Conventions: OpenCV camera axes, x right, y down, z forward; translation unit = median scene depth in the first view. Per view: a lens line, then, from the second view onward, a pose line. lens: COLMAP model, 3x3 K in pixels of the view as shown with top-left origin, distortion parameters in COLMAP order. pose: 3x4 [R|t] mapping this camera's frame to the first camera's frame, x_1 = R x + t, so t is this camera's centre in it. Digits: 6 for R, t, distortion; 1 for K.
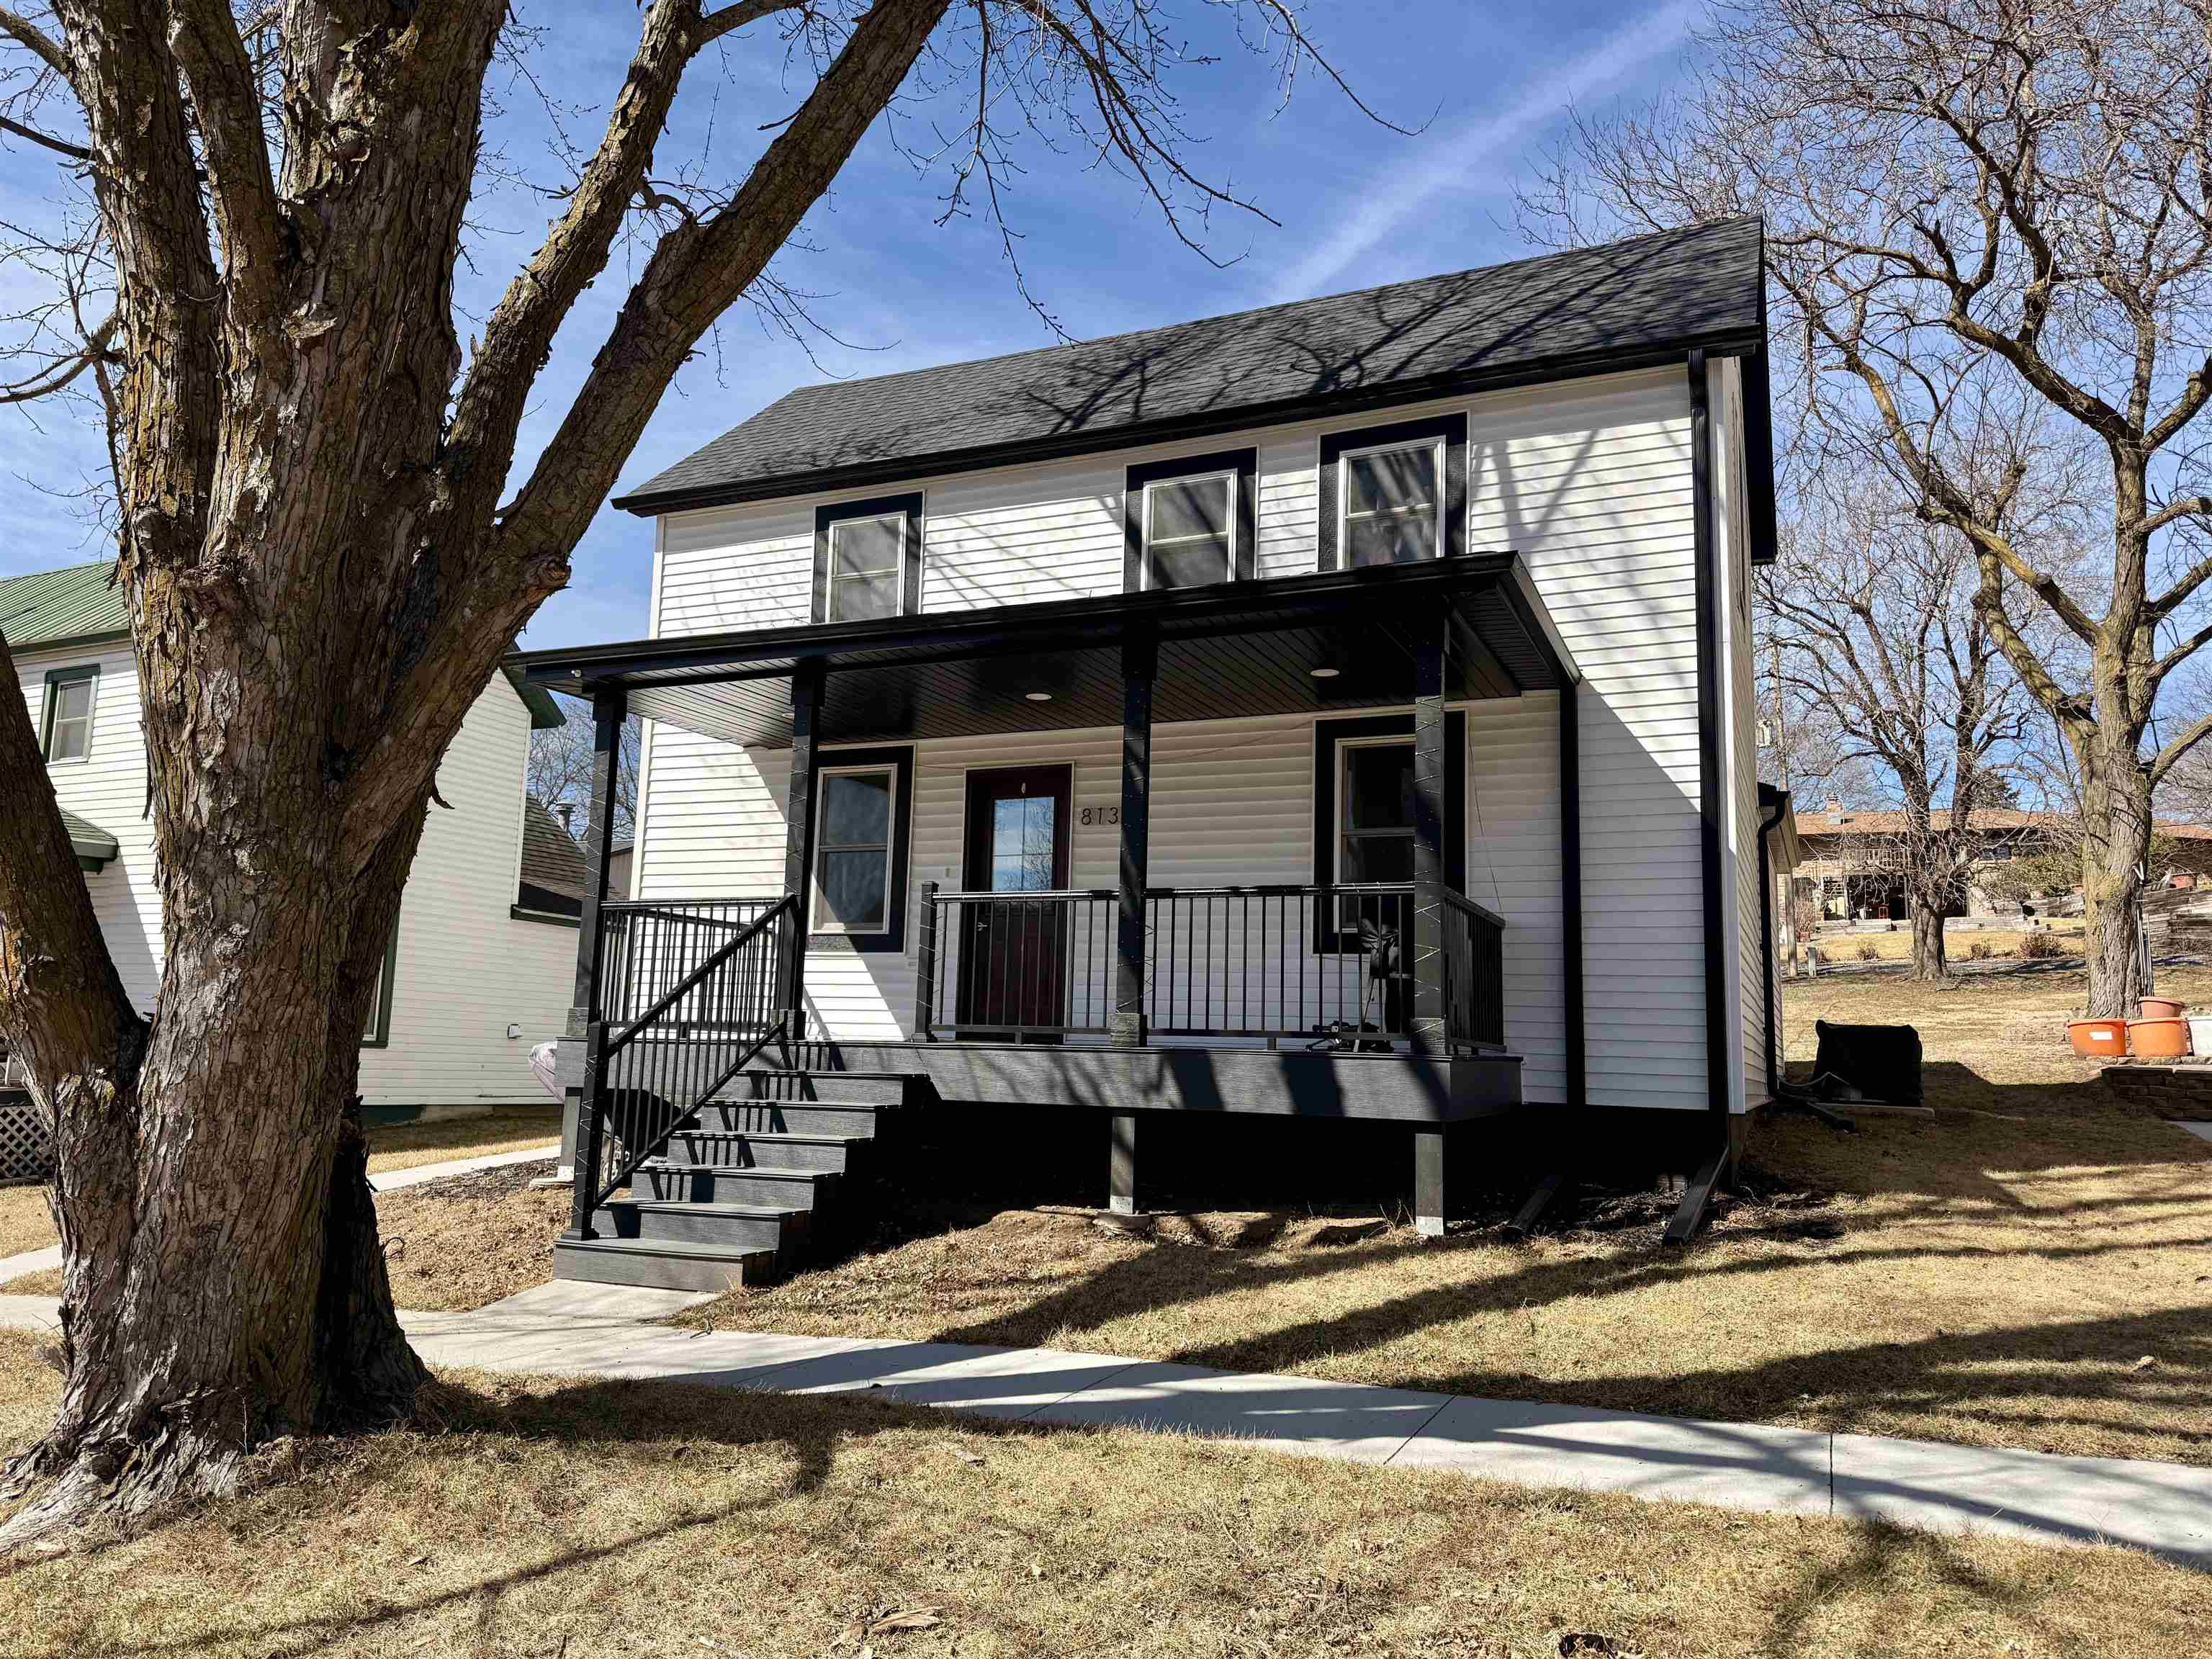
lens RADIAL K [[1551.5, 0, 1106.0], [0, 1551.5, 829.5], [0, 0, 1]] dist [0.170929, -0.170264]
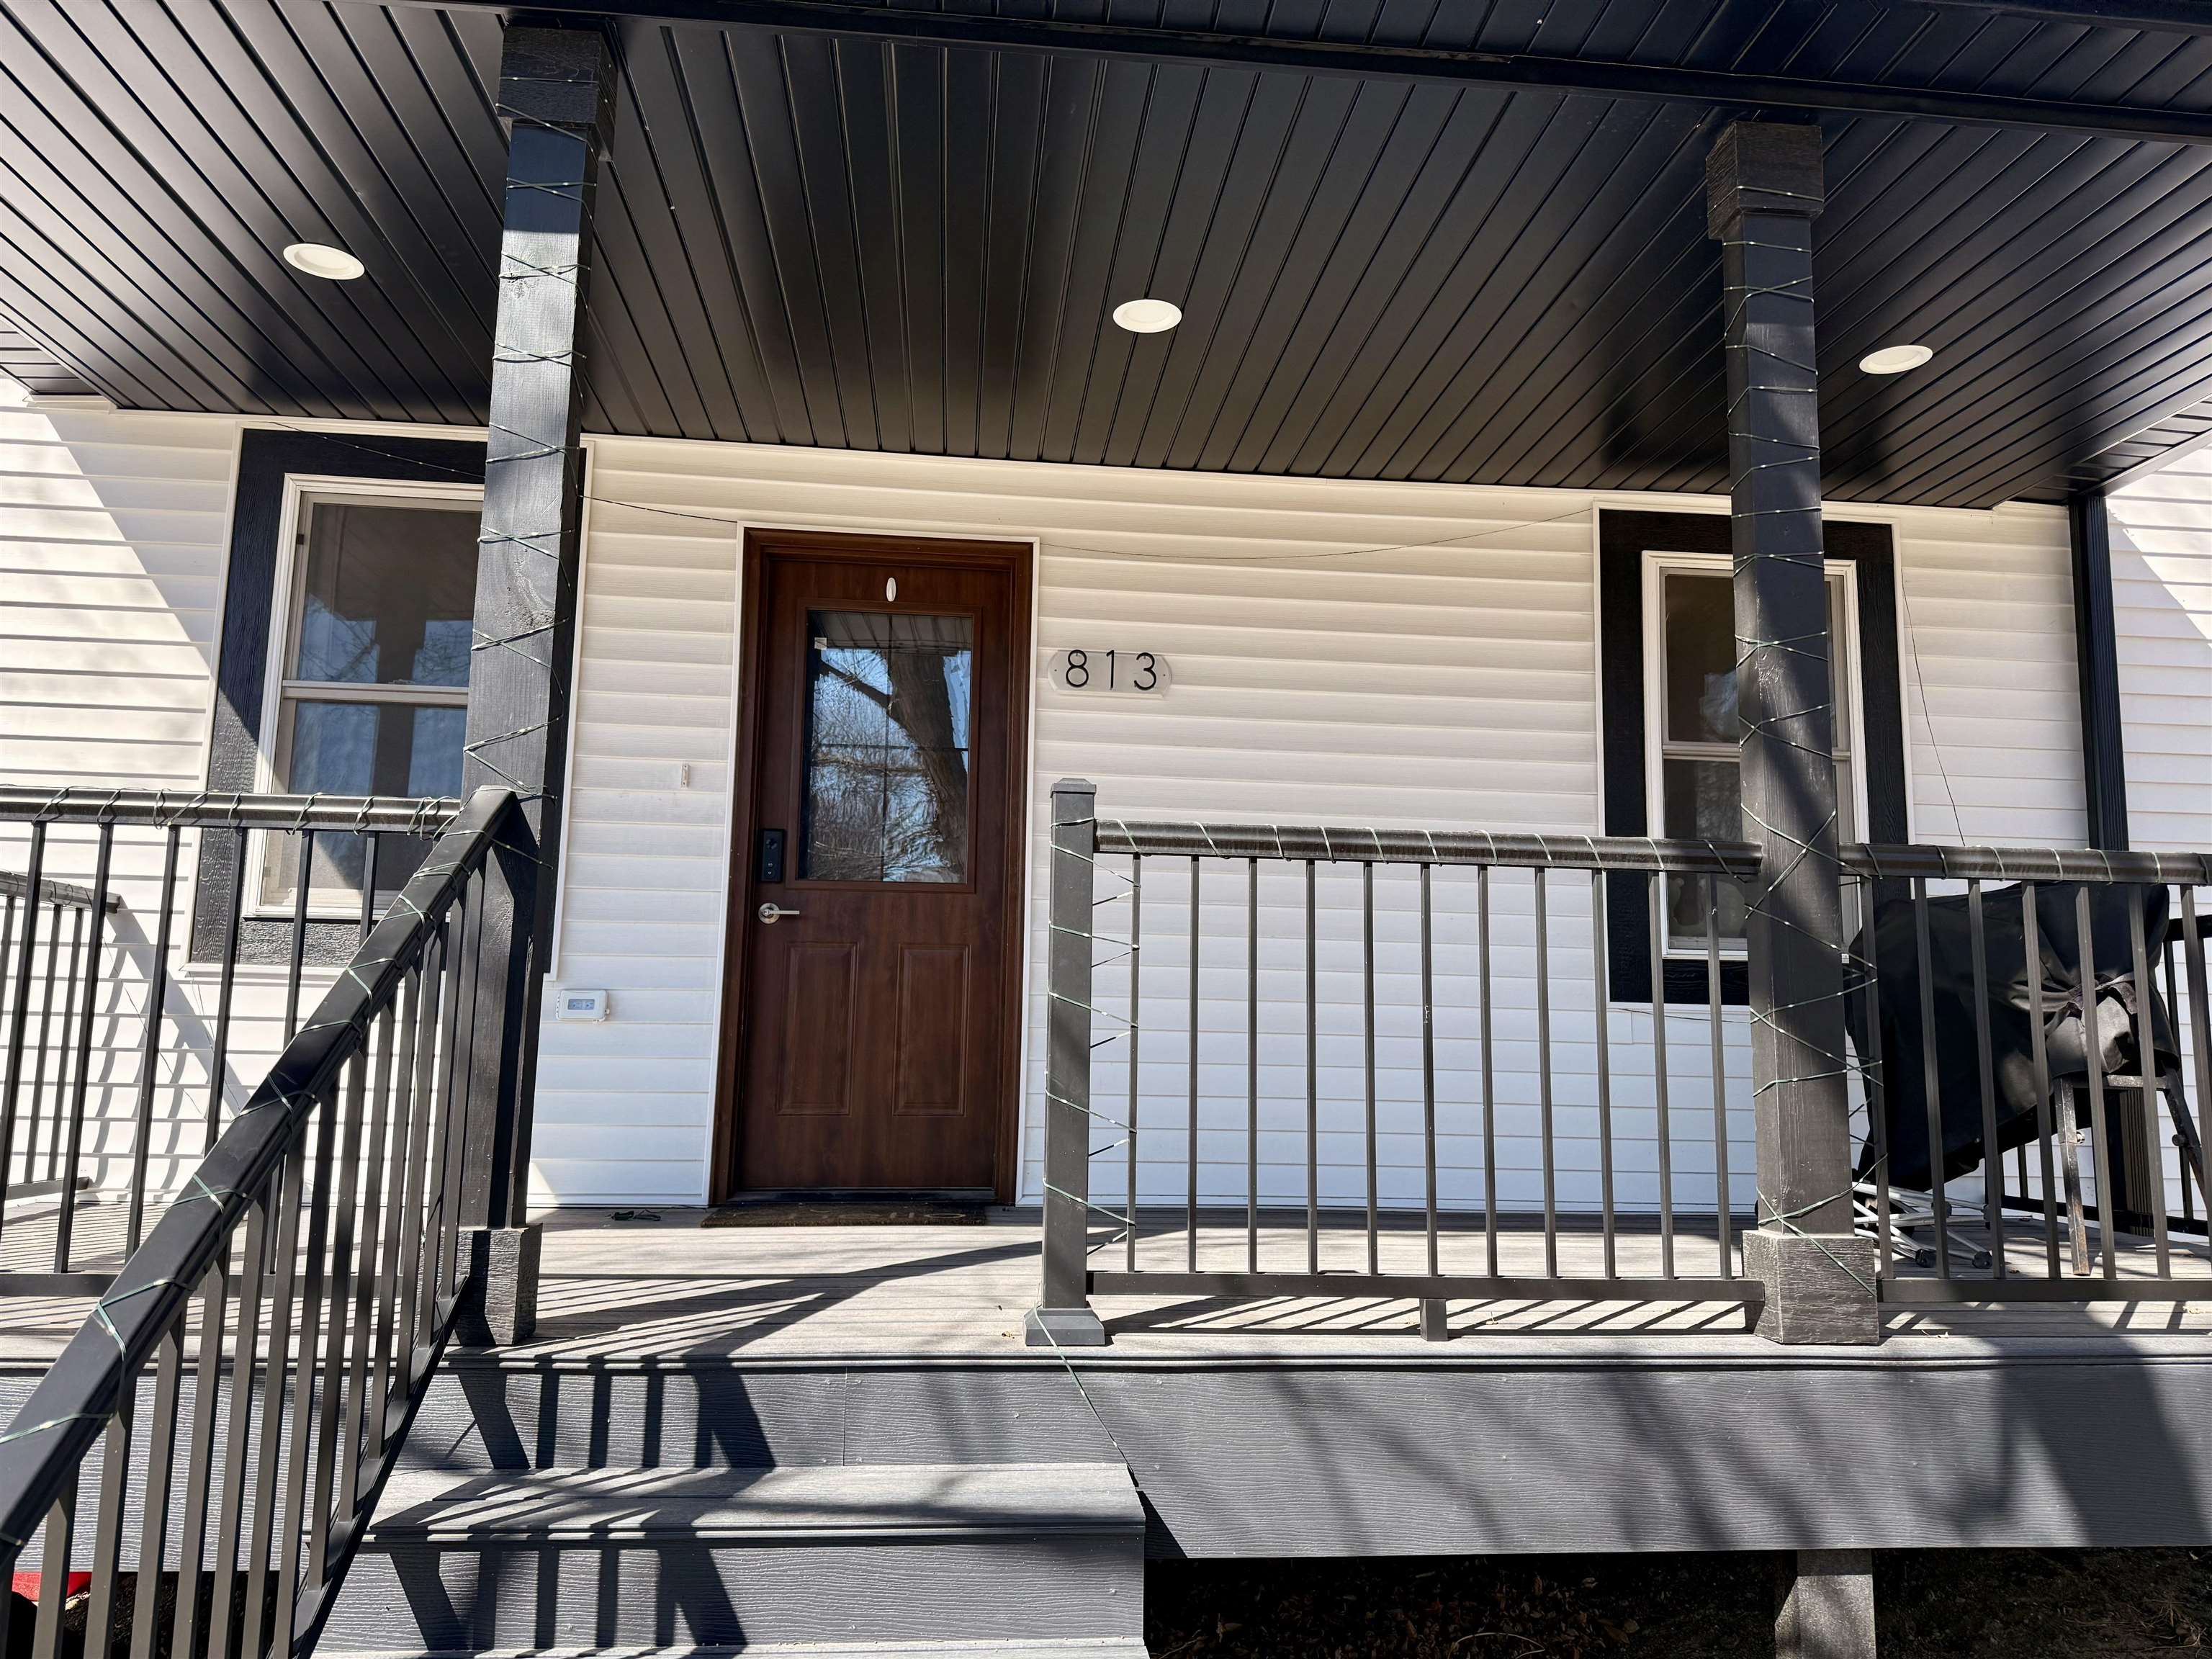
lens RADIAL K [[1645.0, 0, 1146.6], [0, 1645.0, 829.5], [0, 0, 1]] dist [0.004320, 0.002557]
pose [[0.858635, 0.047020, 0.510426, -0.233284], [-0.065958, 0.997641, 0.019052, 0.026926], [-0.508326, -0.050026, 0.859710, 0.627042]]
